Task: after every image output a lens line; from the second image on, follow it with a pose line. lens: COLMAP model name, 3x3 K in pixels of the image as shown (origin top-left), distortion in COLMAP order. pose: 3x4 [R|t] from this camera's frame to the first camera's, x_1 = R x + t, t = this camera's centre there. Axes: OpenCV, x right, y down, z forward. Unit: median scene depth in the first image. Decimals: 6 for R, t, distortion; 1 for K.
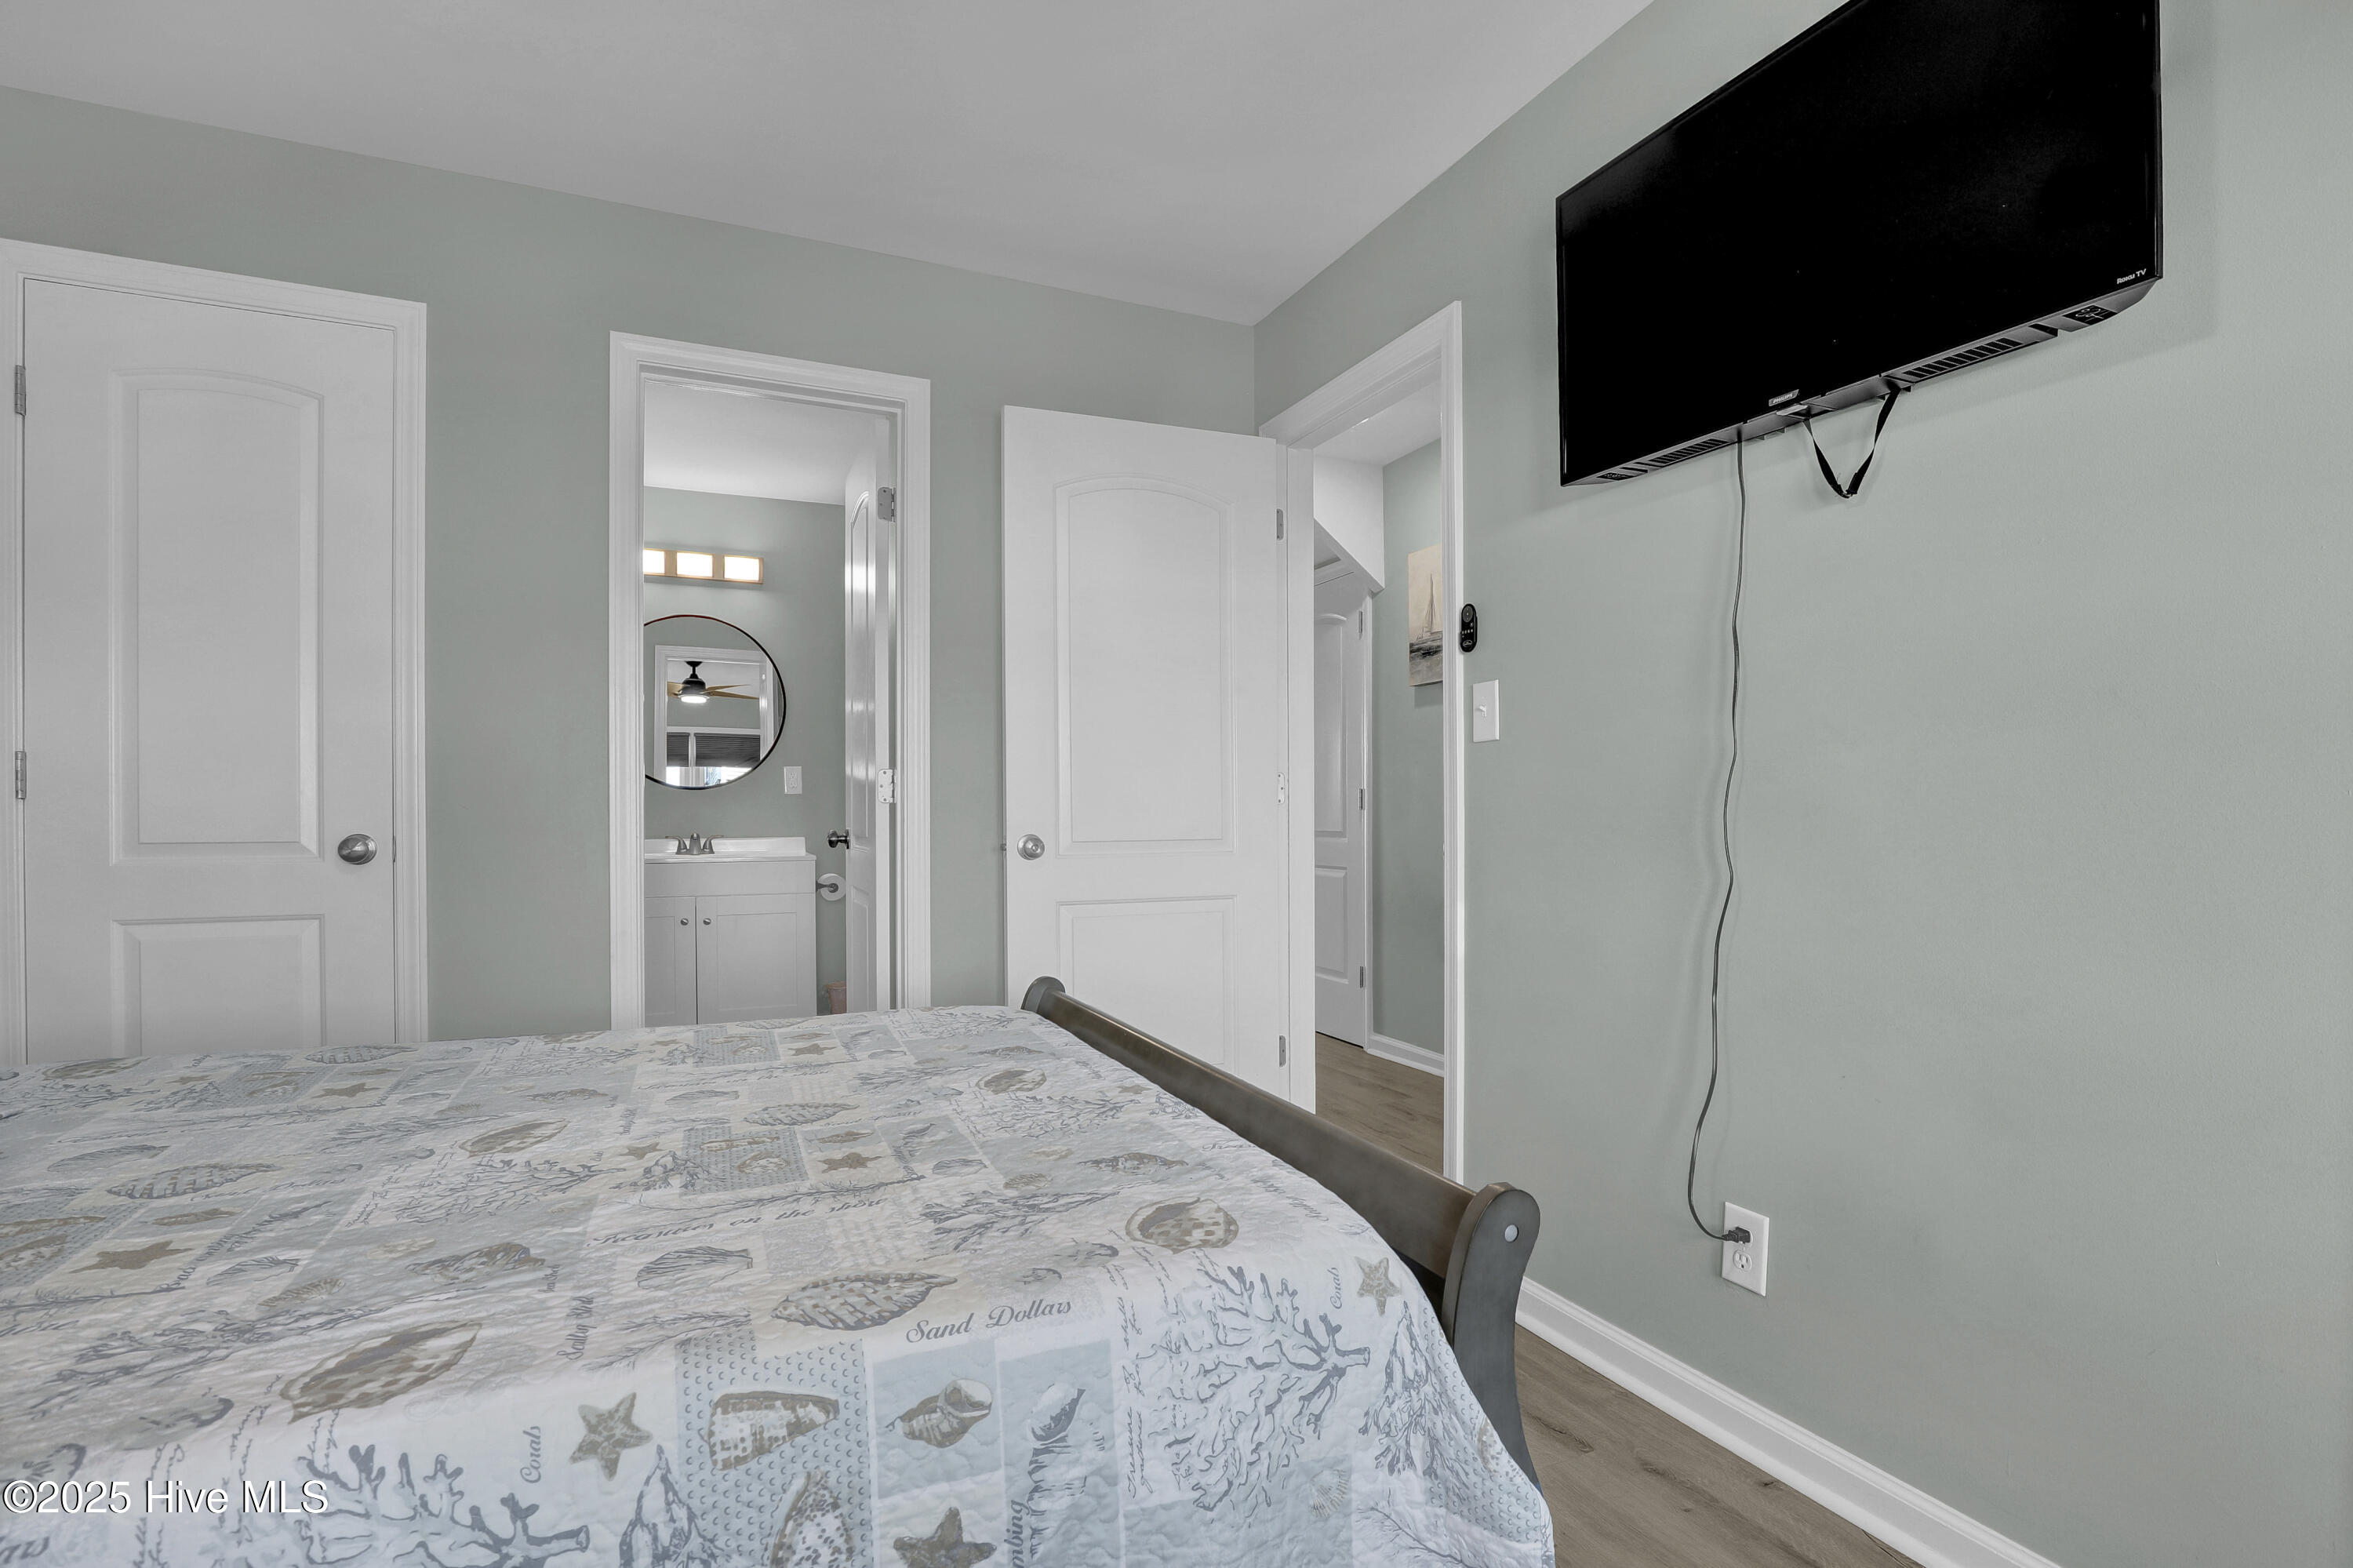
lens RADIAL K [[1112.0, 0, 1192.2], [0, 1112.0, 794.6], [0, 0, 1]] dist [-0.032591, 0.005061]
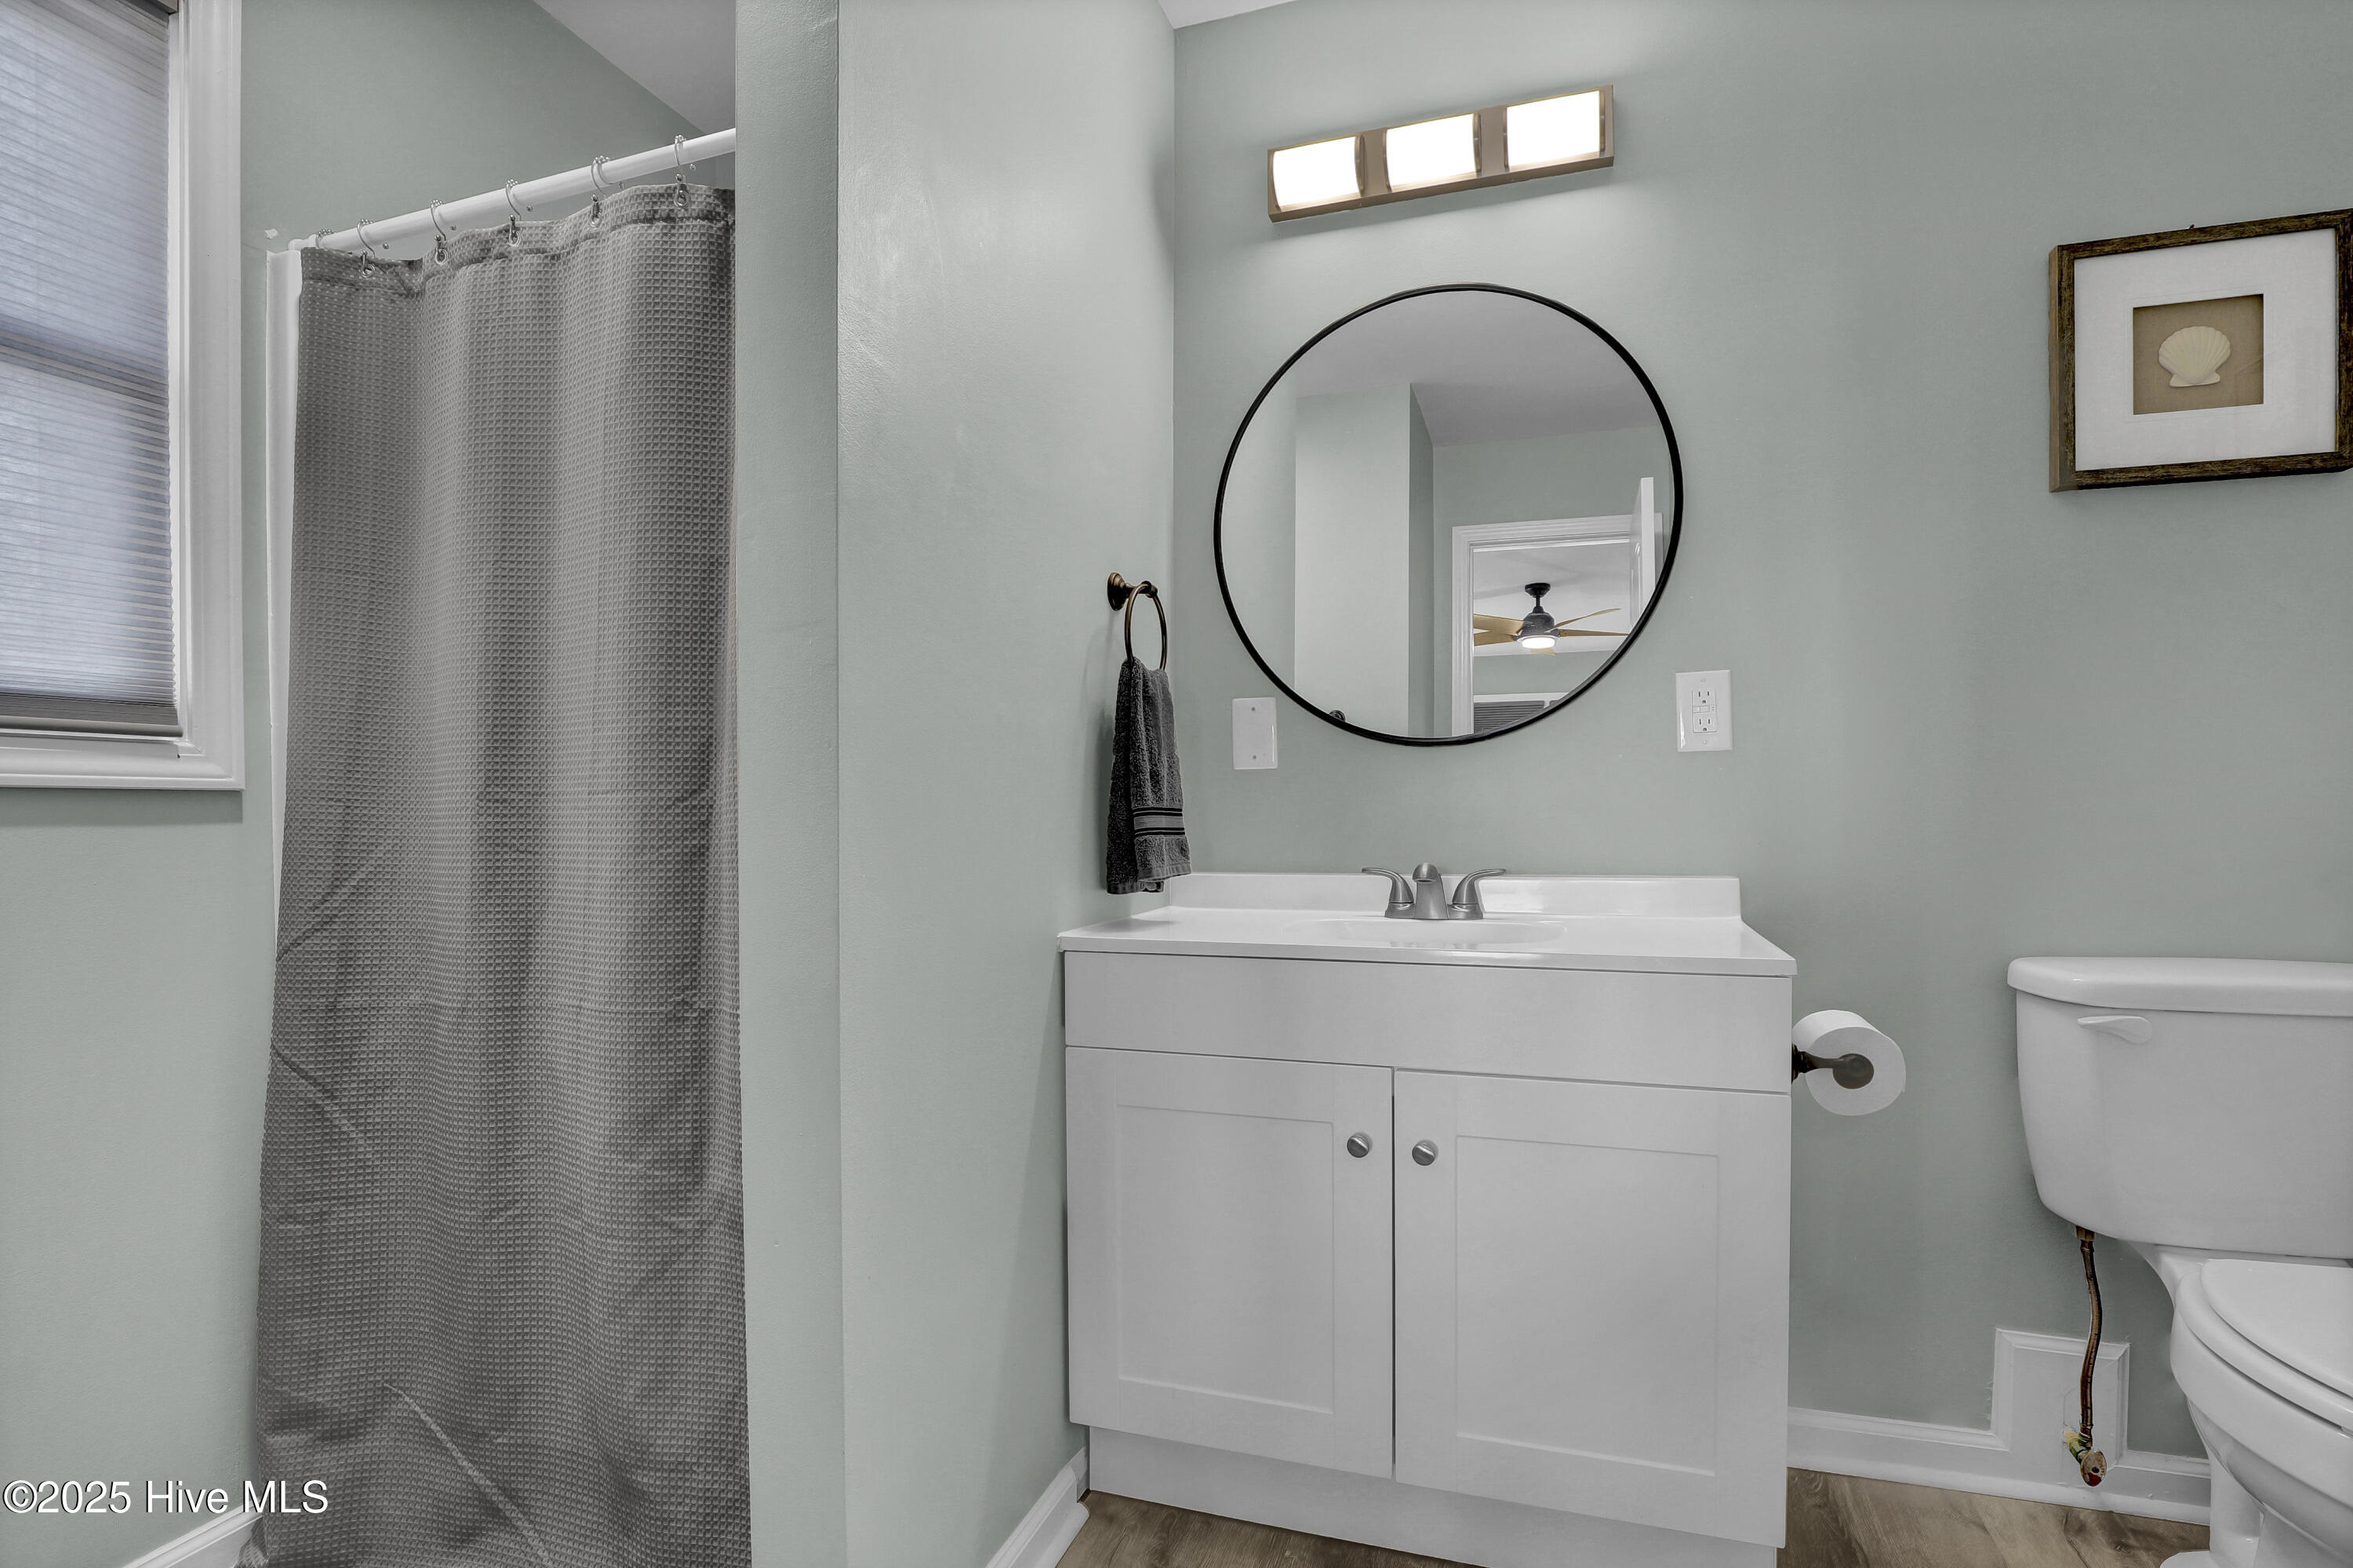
lens RADIAL K [[1112.0, 0, 1192.2], [0, 1112.0, 794.6], [0, 0, 1]] dist [-0.032591, 0.005061]
pose [[0.724773, 0.002576, -0.688983, -0.249141], [0.000144, 0.999992, 0.003891, 0.011112], [0.688988, -0.002919, 0.724767, 0.668282]]
